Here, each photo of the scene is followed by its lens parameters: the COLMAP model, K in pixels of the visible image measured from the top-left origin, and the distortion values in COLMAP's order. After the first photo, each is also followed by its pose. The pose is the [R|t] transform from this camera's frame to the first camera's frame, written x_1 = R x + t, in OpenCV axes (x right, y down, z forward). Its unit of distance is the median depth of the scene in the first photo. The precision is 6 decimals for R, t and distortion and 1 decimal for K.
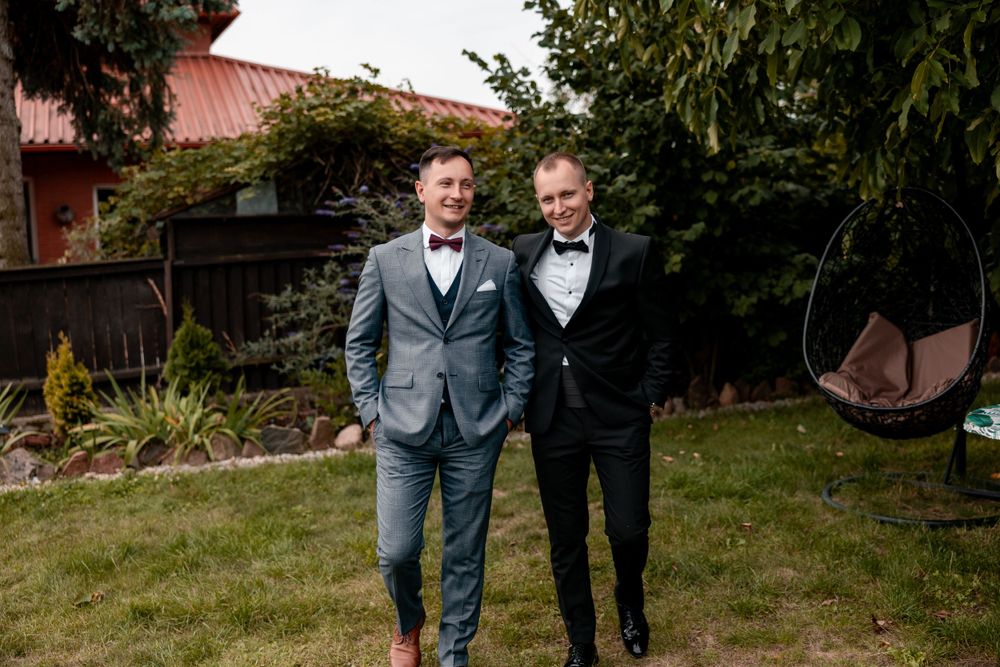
lens RADIAL K [[1357.2, 0, 500.8], [0, 1357.2, 333.2], [0, 0, 1]] dist [-0.015157, 0.000000]
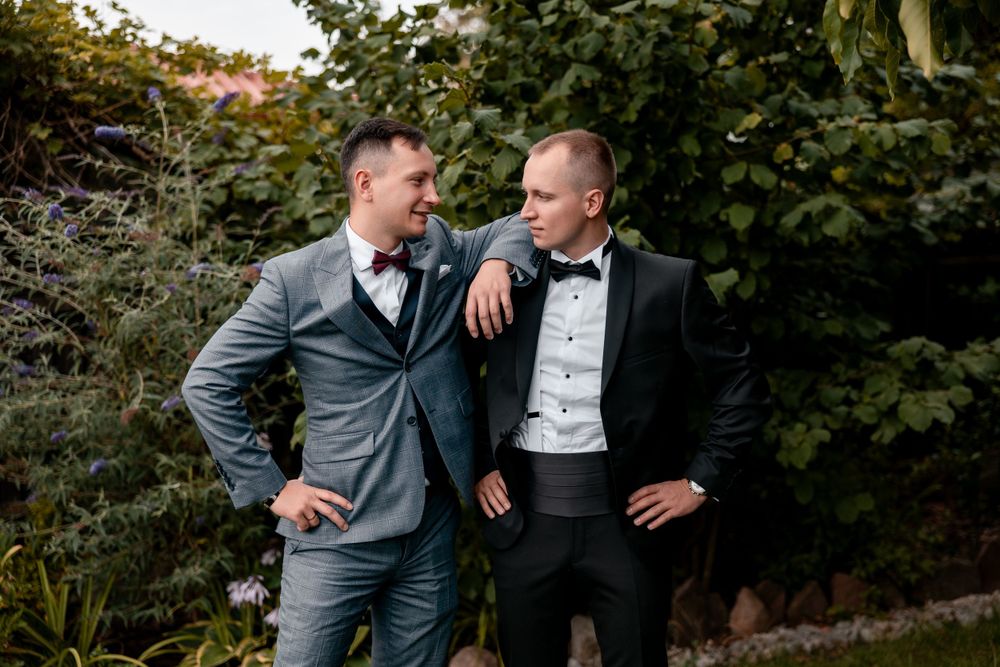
lens RADIAL K [[1357.2, 0, 500.7], [0, 1357.2, 332.3], [0, 0, 1]] dist [-0.015157, 0.000000]
pose [[0.988407, 0.017721, 0.150788, 0.000019], [-0.014121, 0.999590, -0.024913, -0.046000], [-0.151167, 0.022495, 0.988252, 0.531976]]
